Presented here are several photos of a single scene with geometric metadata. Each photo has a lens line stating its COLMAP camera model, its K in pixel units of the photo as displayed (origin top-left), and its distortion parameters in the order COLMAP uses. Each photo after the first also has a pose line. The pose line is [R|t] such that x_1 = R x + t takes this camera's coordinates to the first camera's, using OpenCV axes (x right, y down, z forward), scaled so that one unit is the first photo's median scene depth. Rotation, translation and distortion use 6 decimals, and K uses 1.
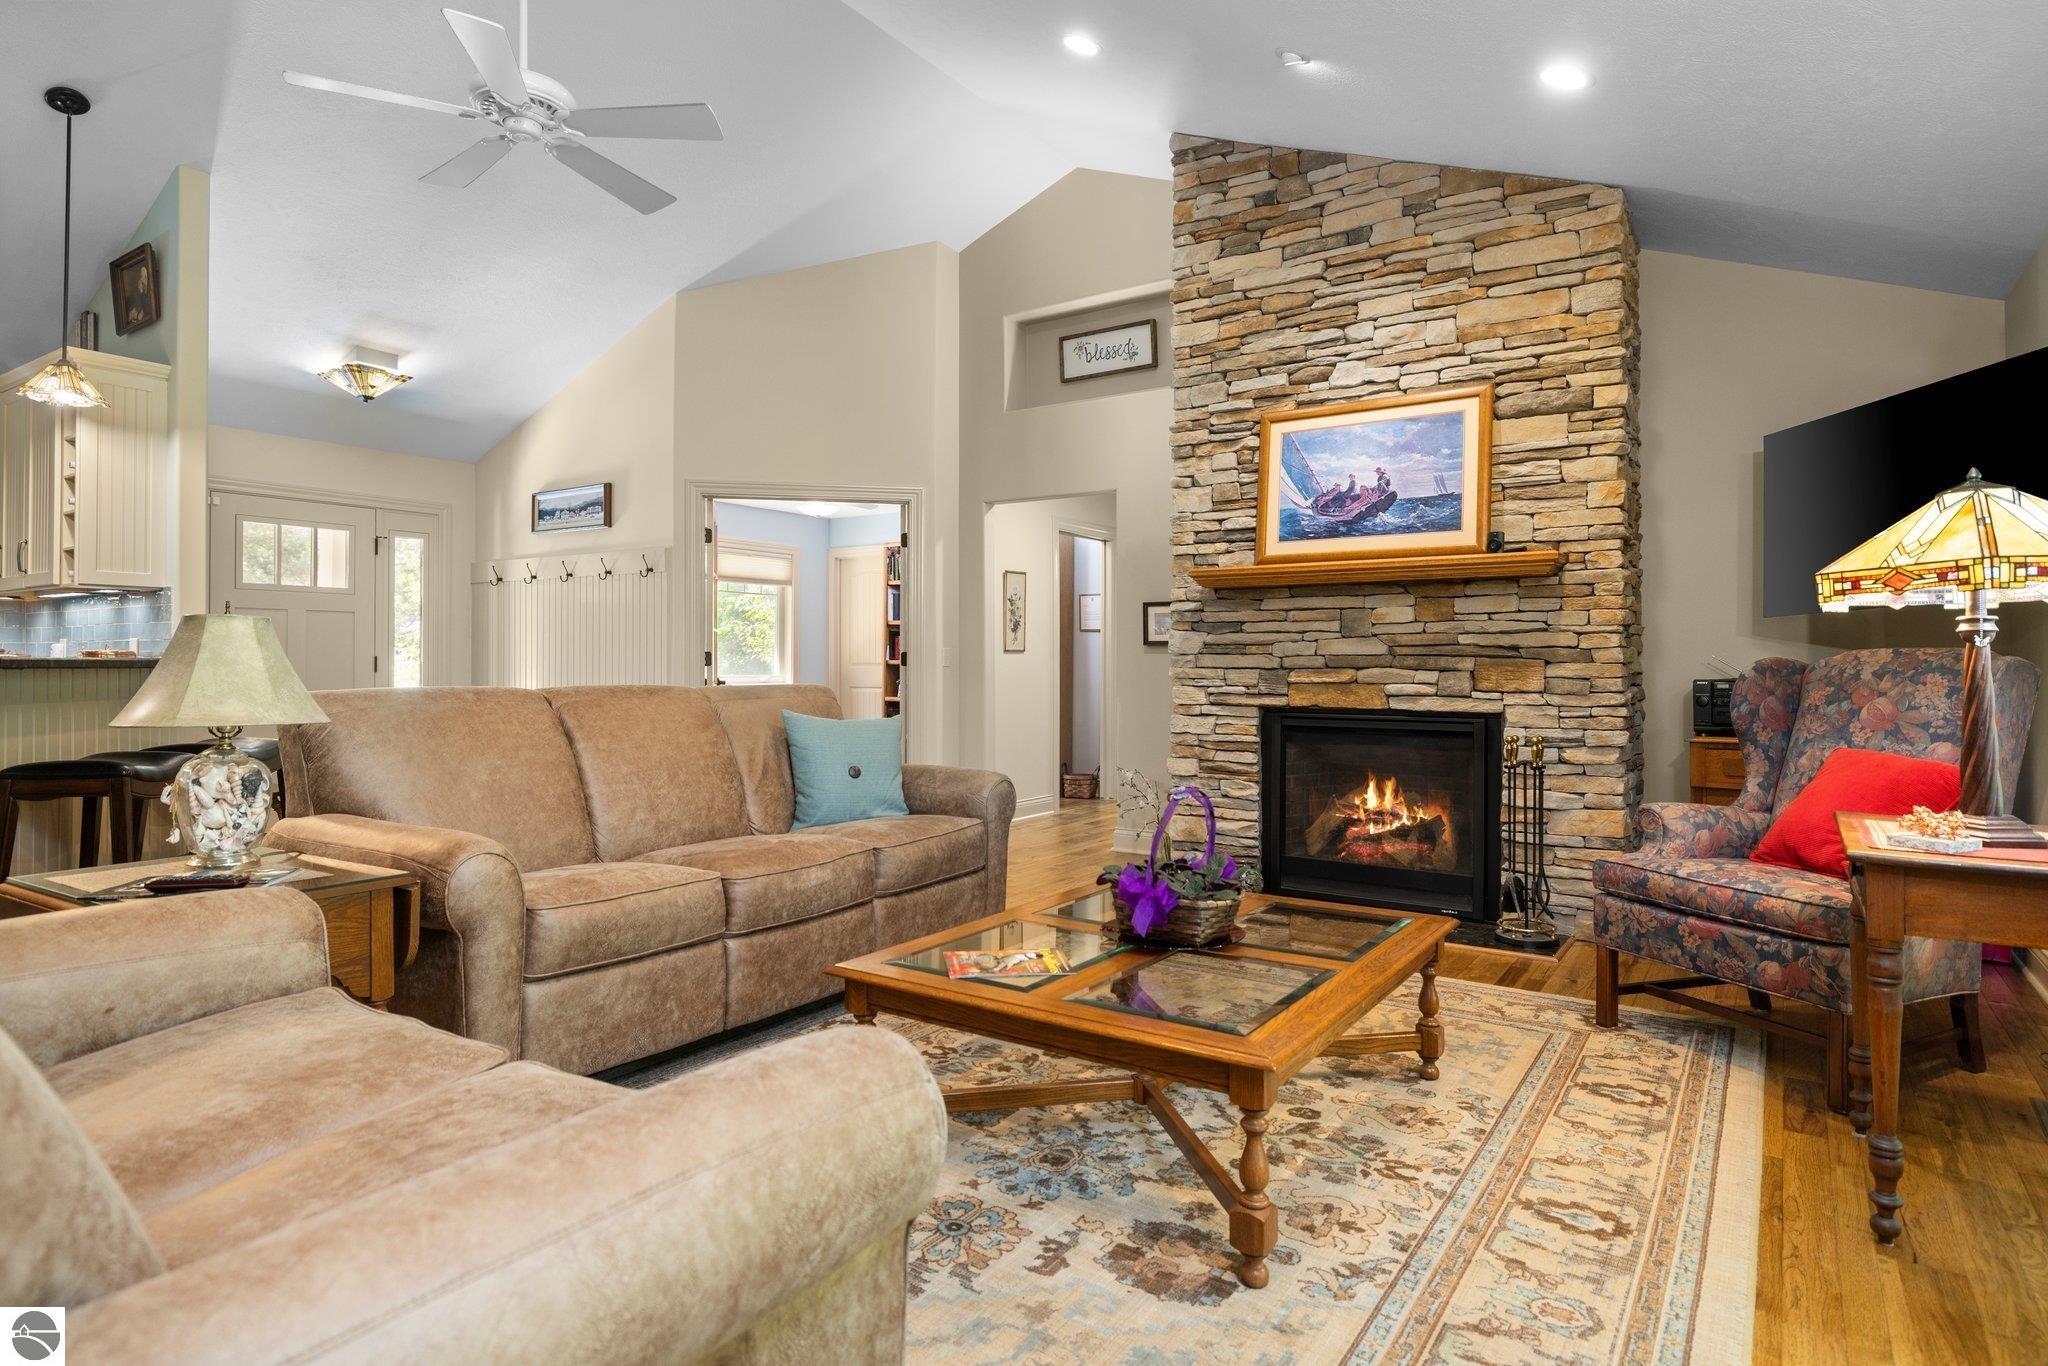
lens RADIAL K [[1103.7, 0, 1028.6], [0, 1103.7, 662.7], [0, 0, 1]] dist [-0.002224, 0.000661]
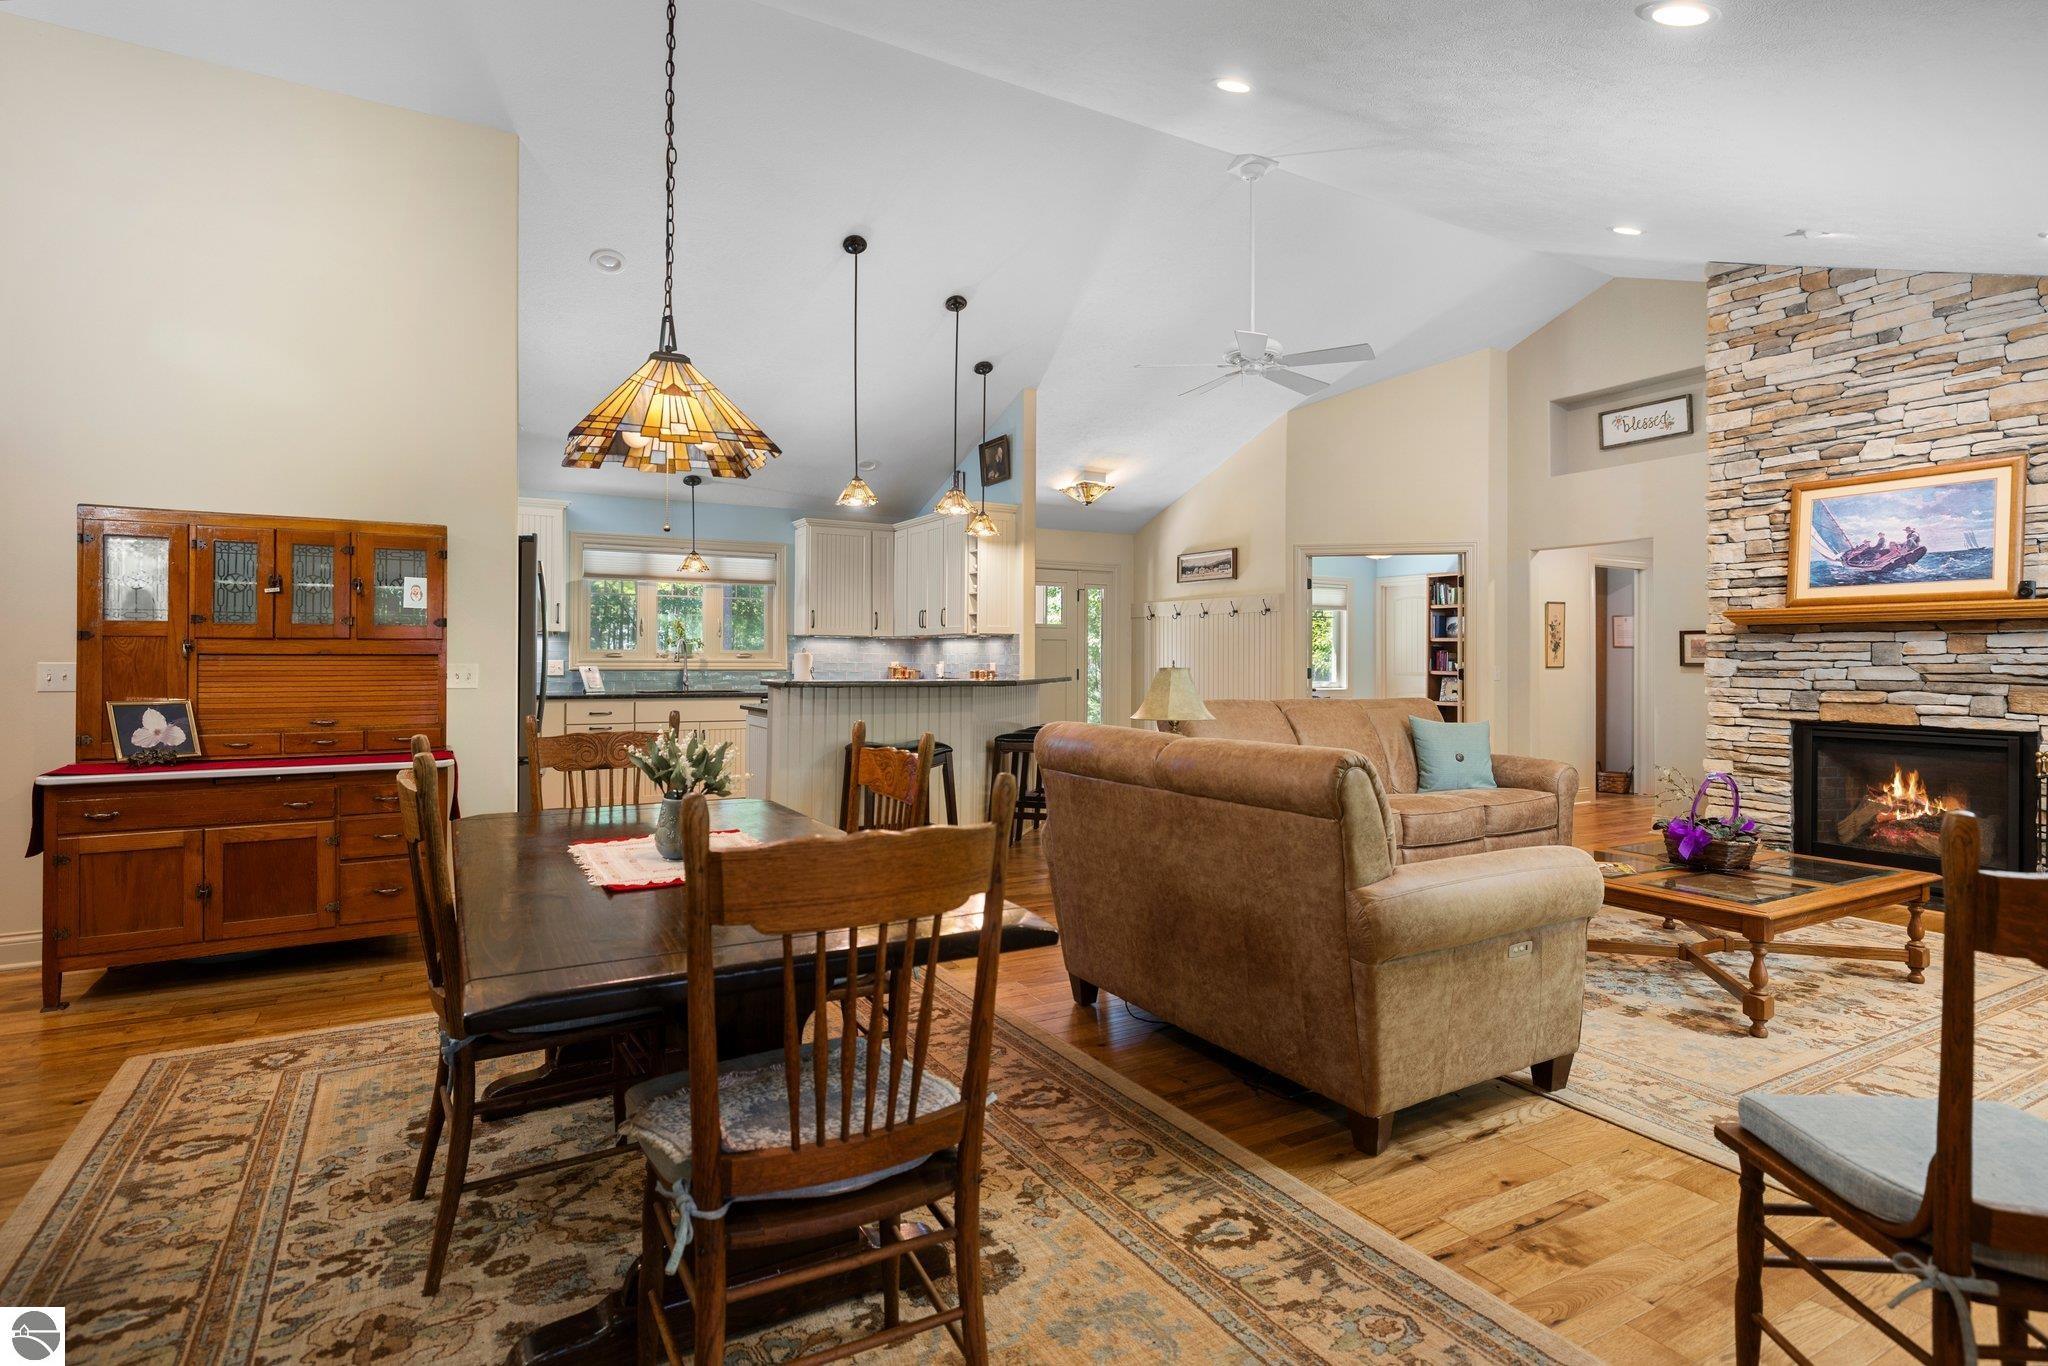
lens RADIAL K [[1041.3, 0, 1028.9], [0, 1041.3, 654.2], [0, 0, 1]] dist [0.001283, 0.000009]
pose [[0.900576, -0.000677, -0.434697, -0.059176], [-0.001620, 0.999987, -0.004915, -0.030321], [0.434695, 0.005130, 0.900563, -0.475060]]
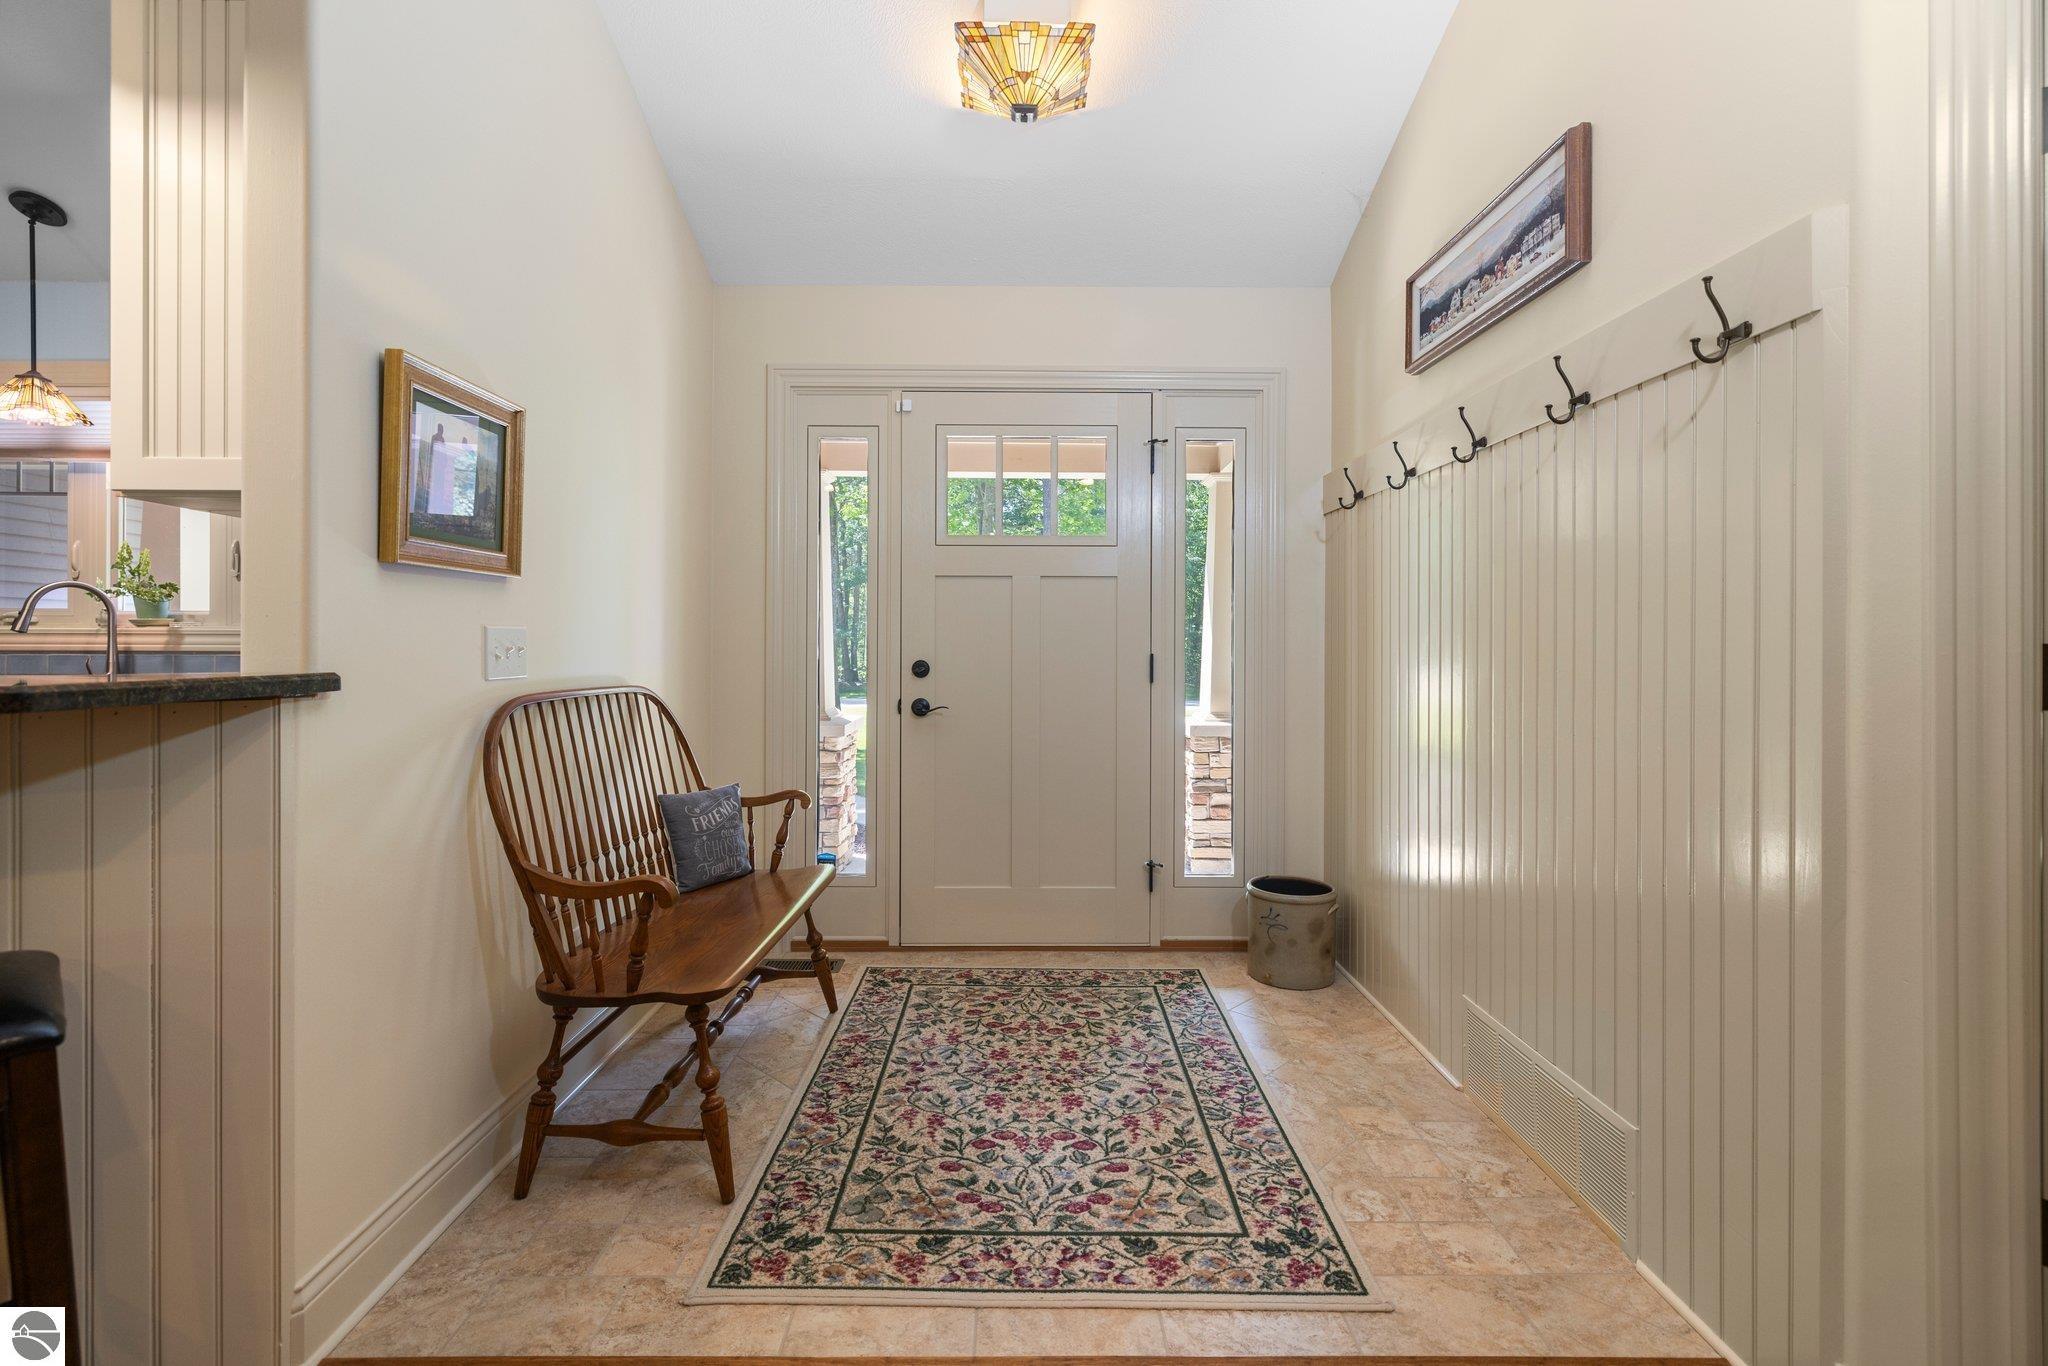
lens RADIAL K [[934.5, 0, 1042.5], [0, 934.5, 650.4], [0, 0, 1]] dist [-0.001293, 0.000189]
pose [[0.572491, 0.001601, -0.819910, -0.370746], [-0.001025, 0.999999, 0.001237, -0.013484], [0.819911, 0.000132, 0.572491, 1.077293]]
